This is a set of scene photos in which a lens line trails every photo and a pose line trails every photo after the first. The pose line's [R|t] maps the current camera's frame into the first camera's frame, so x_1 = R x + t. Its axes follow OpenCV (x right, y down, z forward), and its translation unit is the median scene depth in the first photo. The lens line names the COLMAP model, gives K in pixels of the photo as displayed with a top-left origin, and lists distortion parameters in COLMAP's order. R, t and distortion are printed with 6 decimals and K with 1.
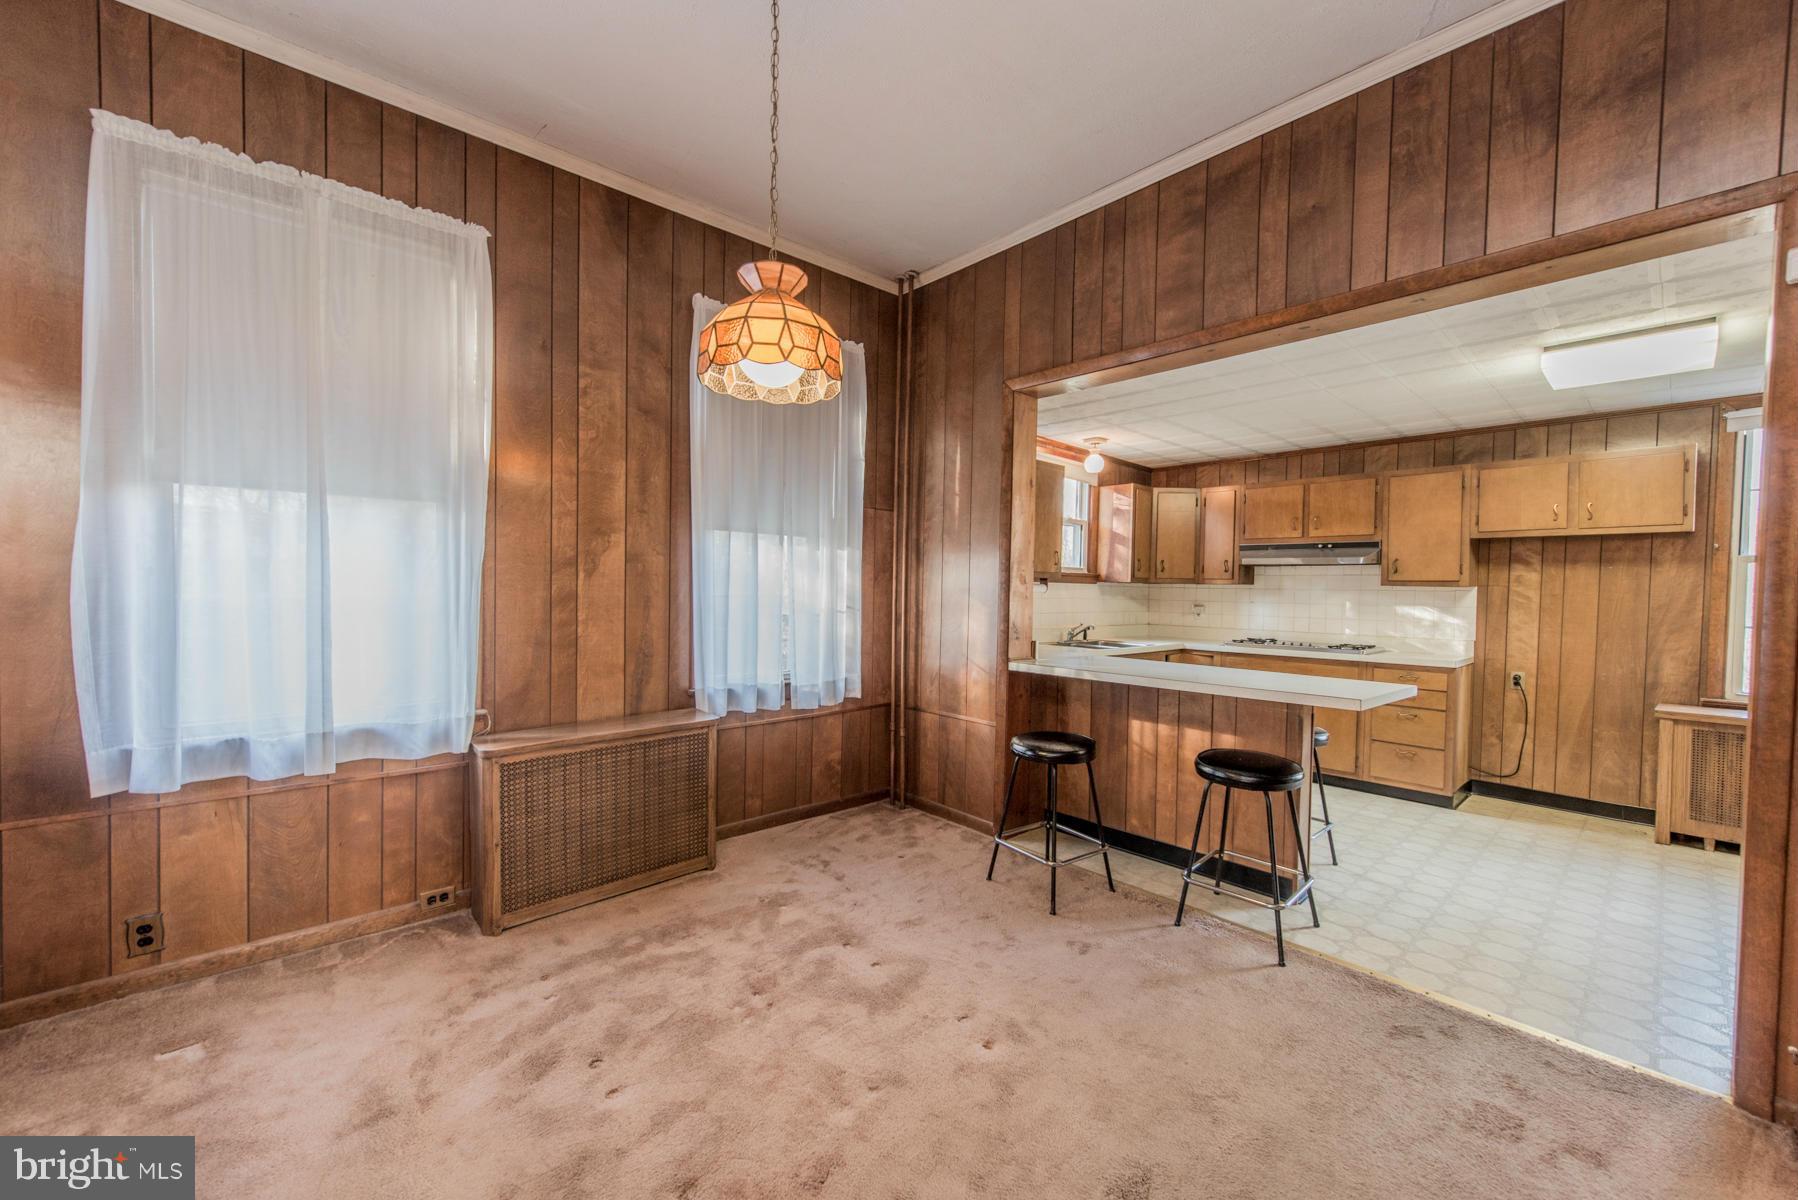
lens RADIAL K [[701.0, 0, 900.9], [0, 701.0, 603.9], [0, 0, 1]] dist [0.014514, -0.004100]
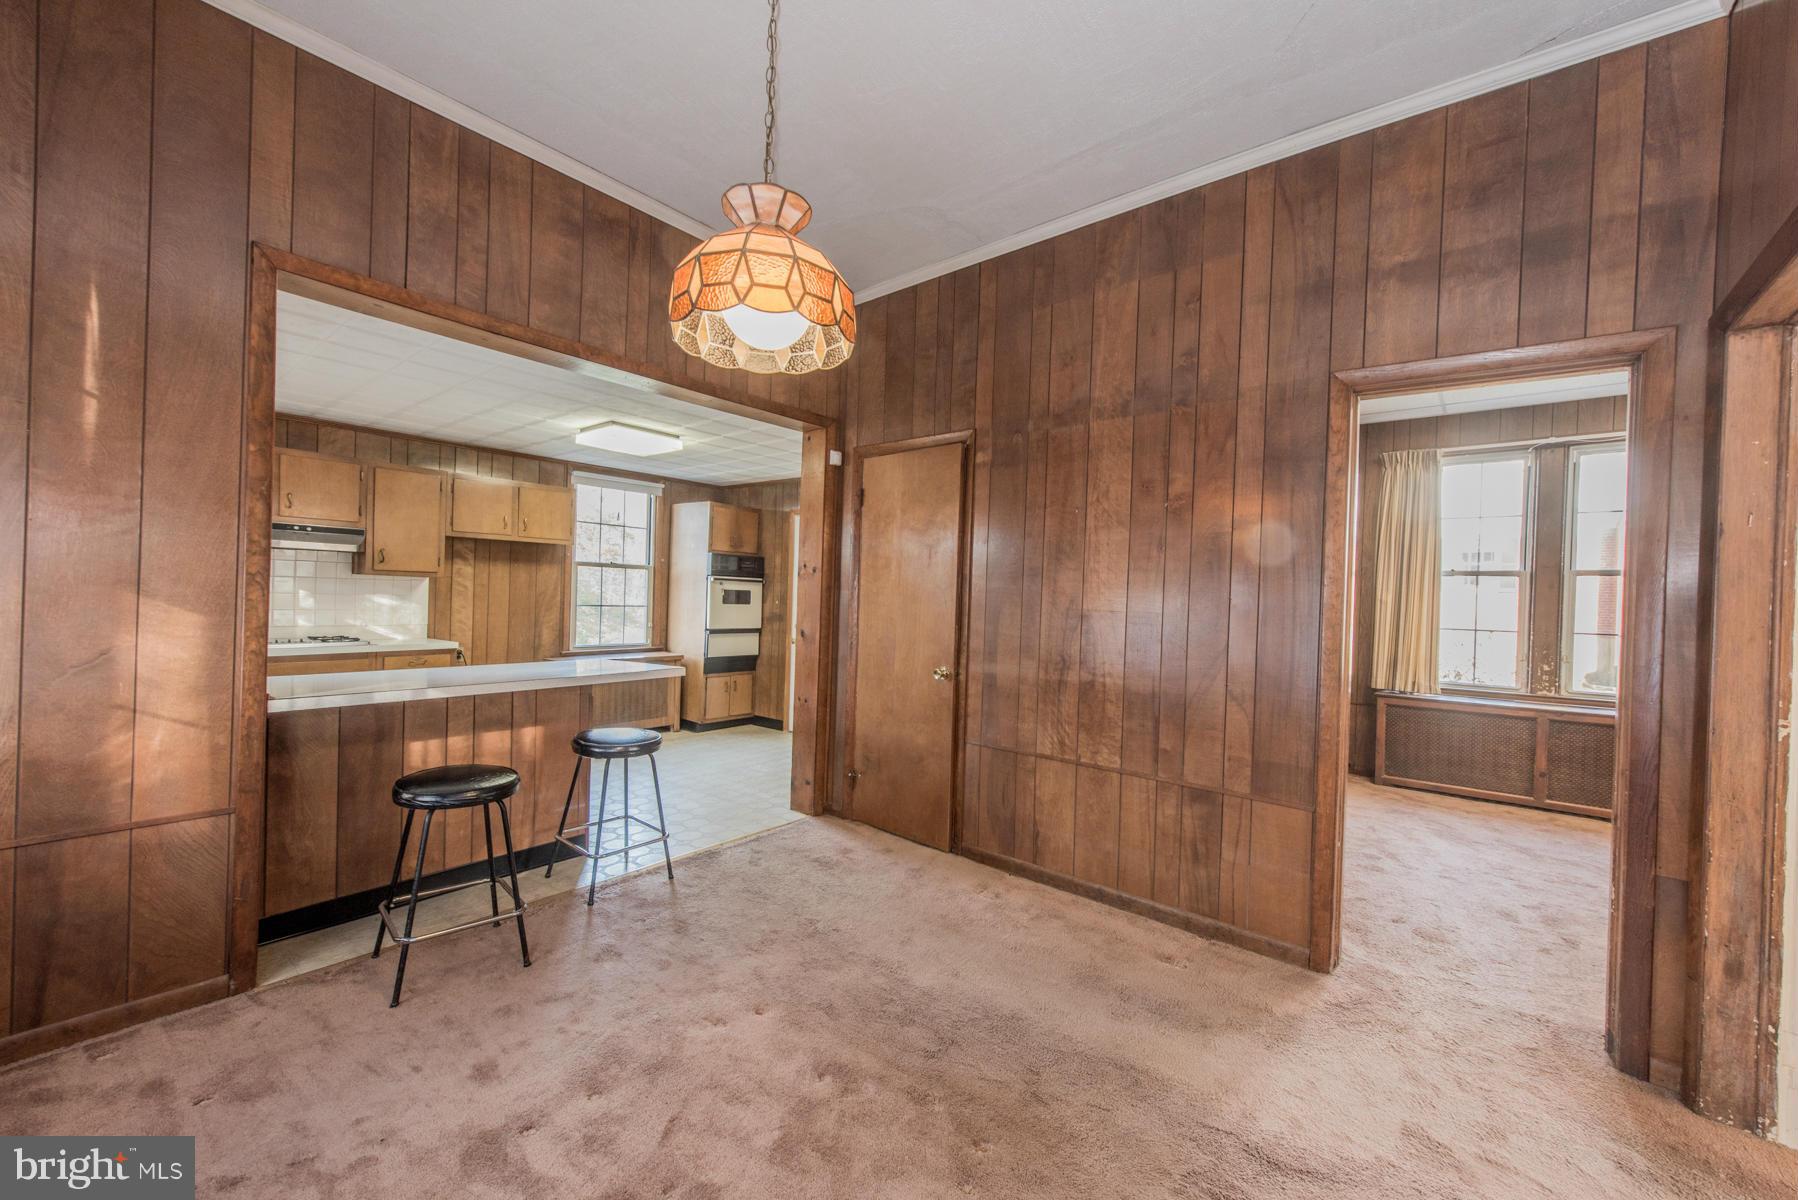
lens RADIAL K [[701.0, 0, 900.1], [0, 701.0, 603.3], [0, 0, 1]] dist [0.014514, -0.004100]
pose [[-0.140523, -0.030149, 0.989618, -0.440407], [-0.006568, 0.999543, 0.029519, -0.021196], [-0.990056, -0.002352, -0.140656, 0.423998]]
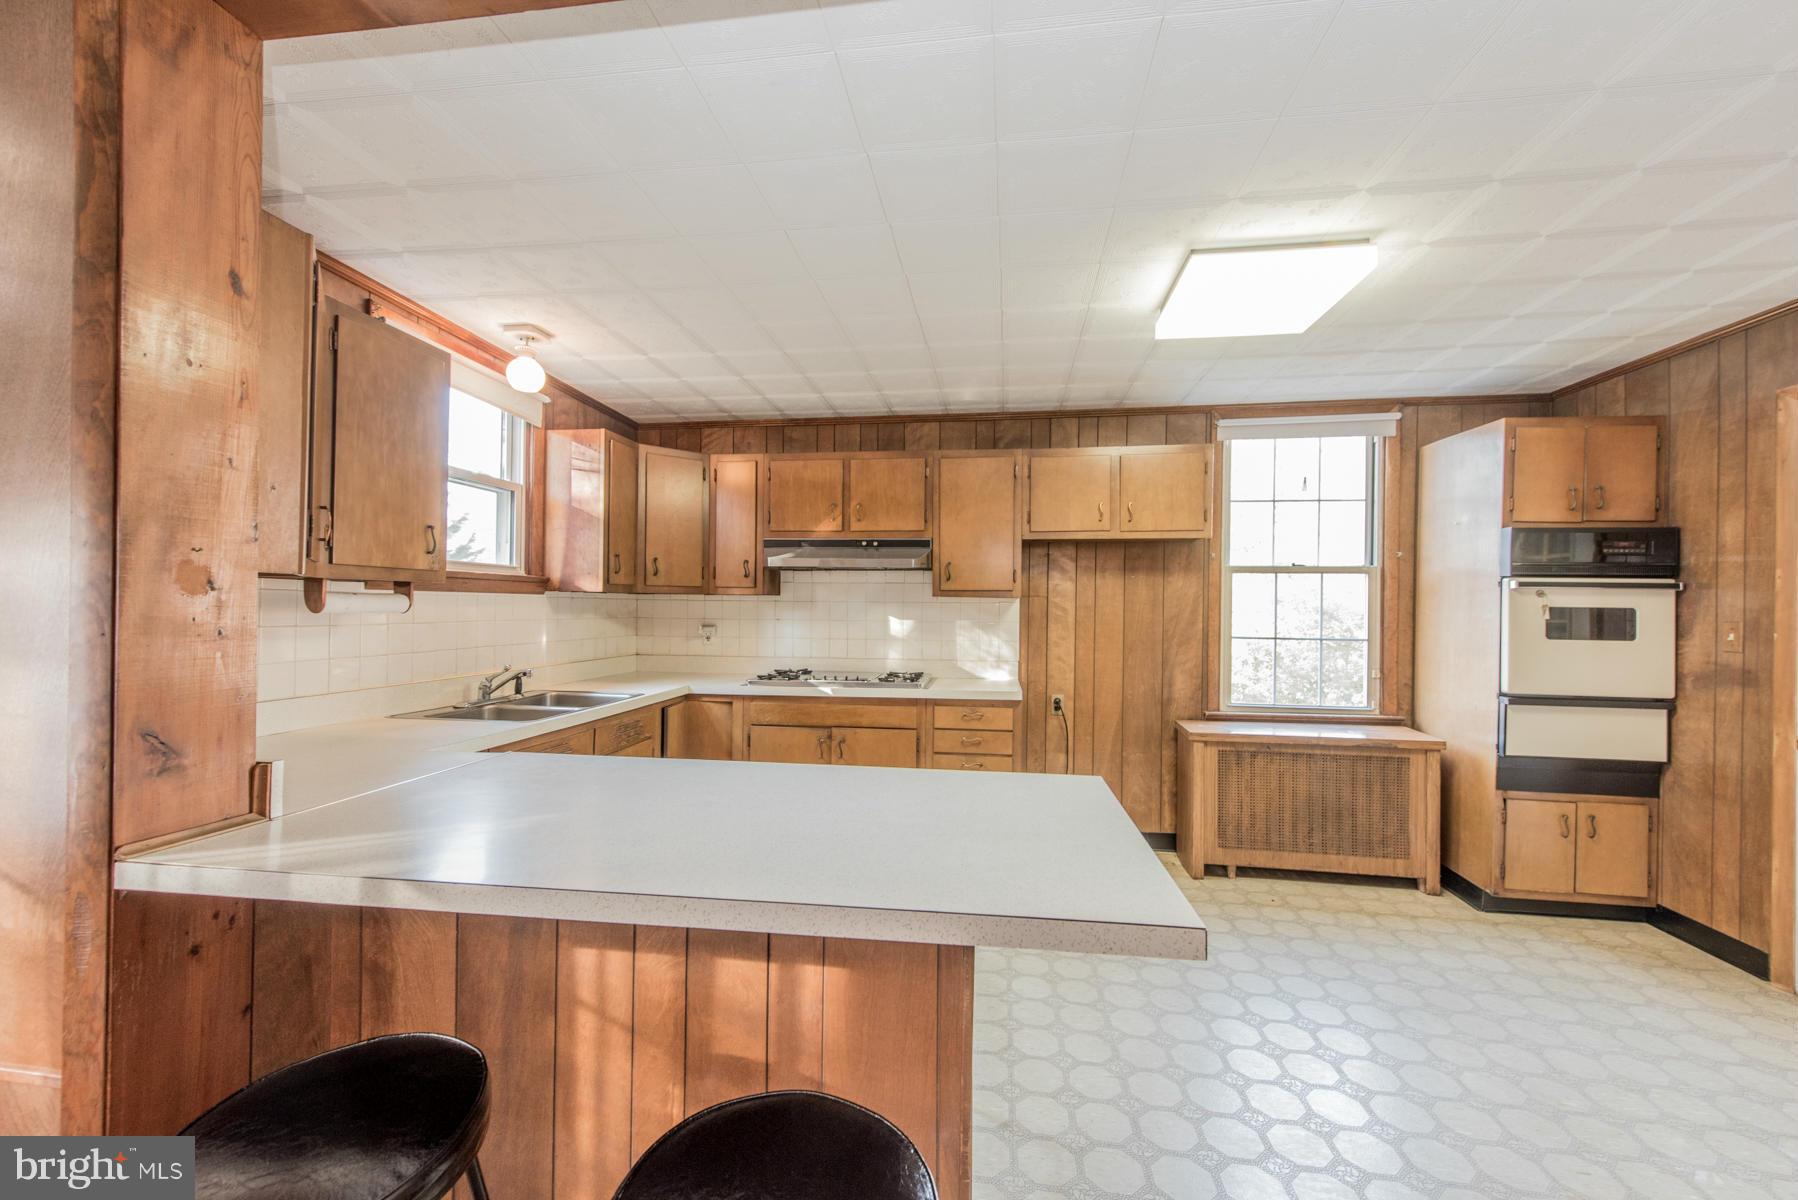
lens RADIAL K [[701.0, 0, 902.5], [0, 701.0, 601.6], [0, 0, 1]] dist [0.014514, -0.004100]
pose [[0.773626, -0.006404, 0.633611, 0.176675], [0.018743, 0.999743, -0.012780, -0.011875], [-0.633366, 0.021763, 0.773547, 0.453734]]
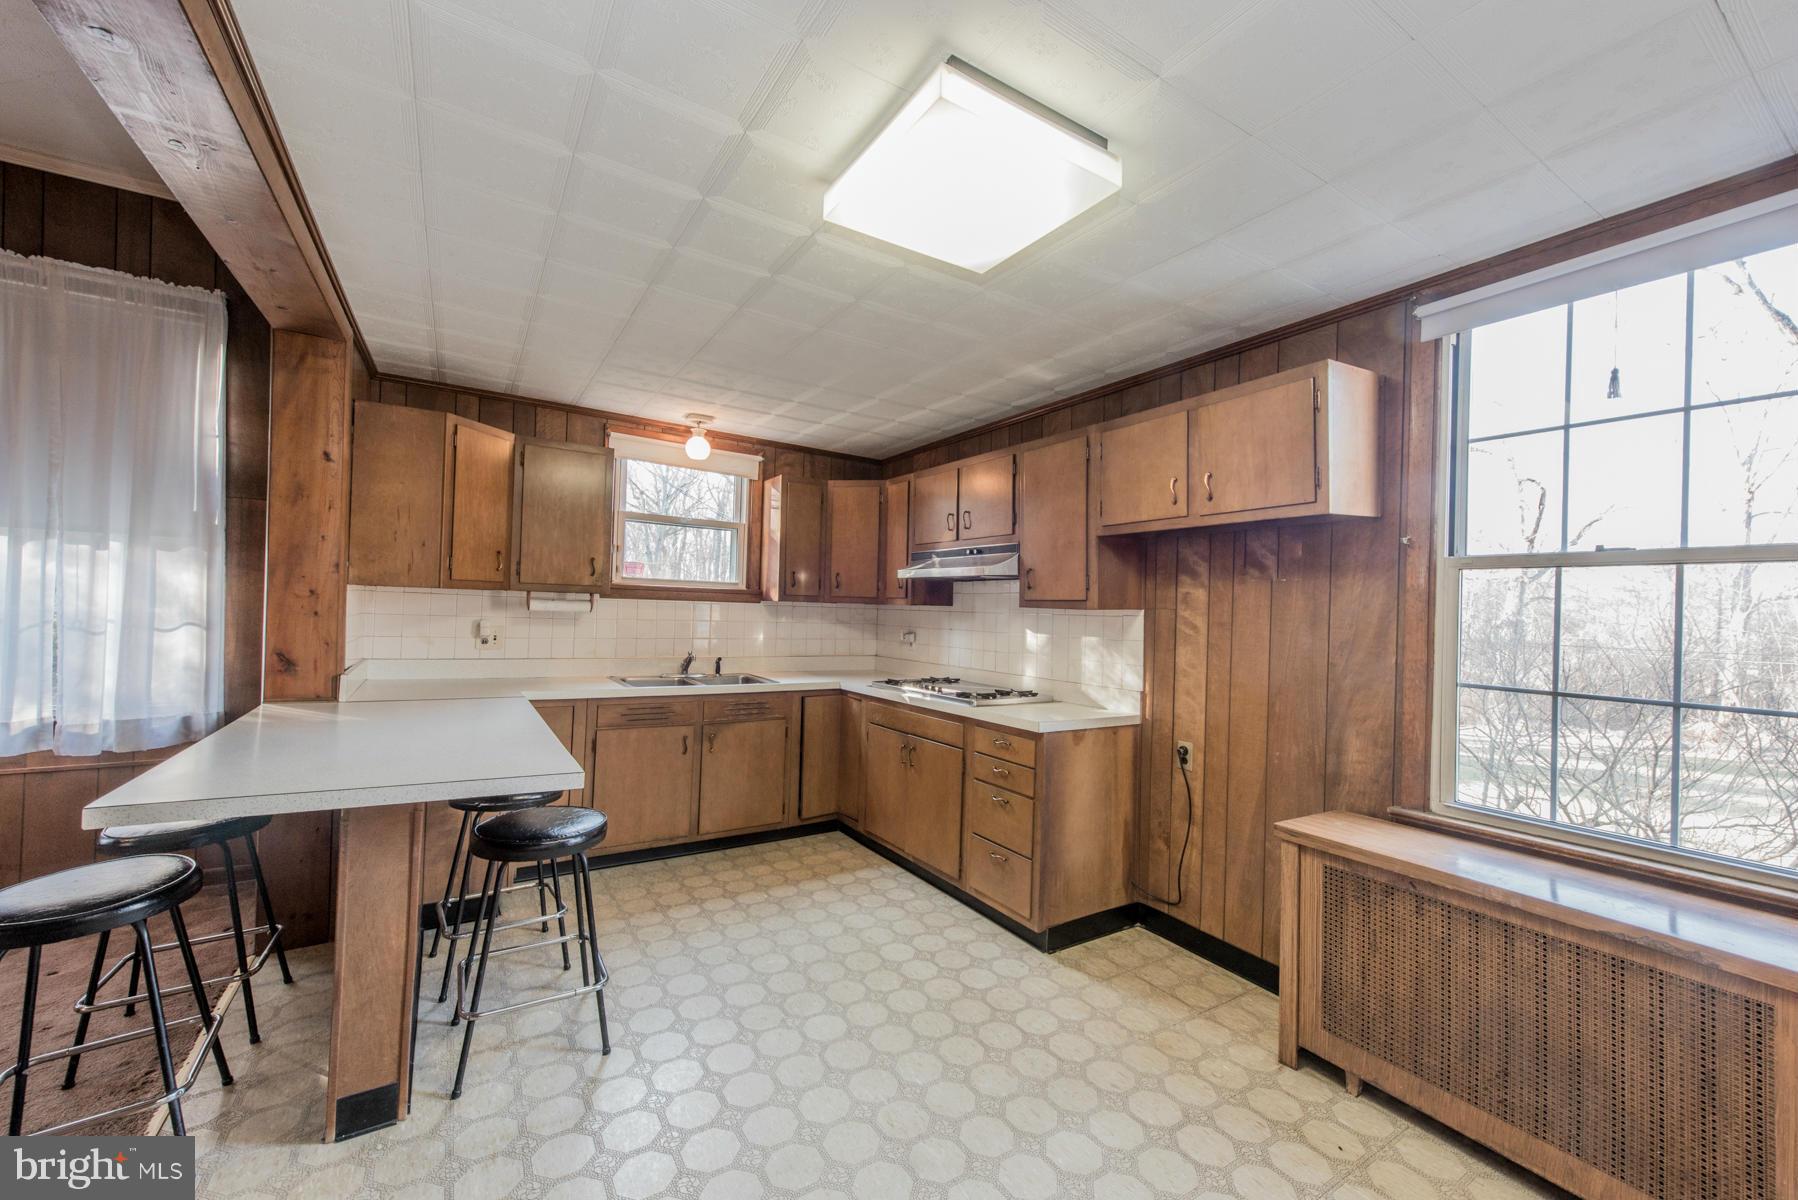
lens RADIAL K [[701.0, 0, 897.6], [0, 701.0, 602.2], [0, 0, 1]] dist [0.014514, -0.004100]
pose [[0.983921, 0.009318, -0.178361, 0.737051], [-0.015979, 0.999226, -0.035945, -0.004336], [0.177888, 0.038217, 0.983308, 0.321198]]
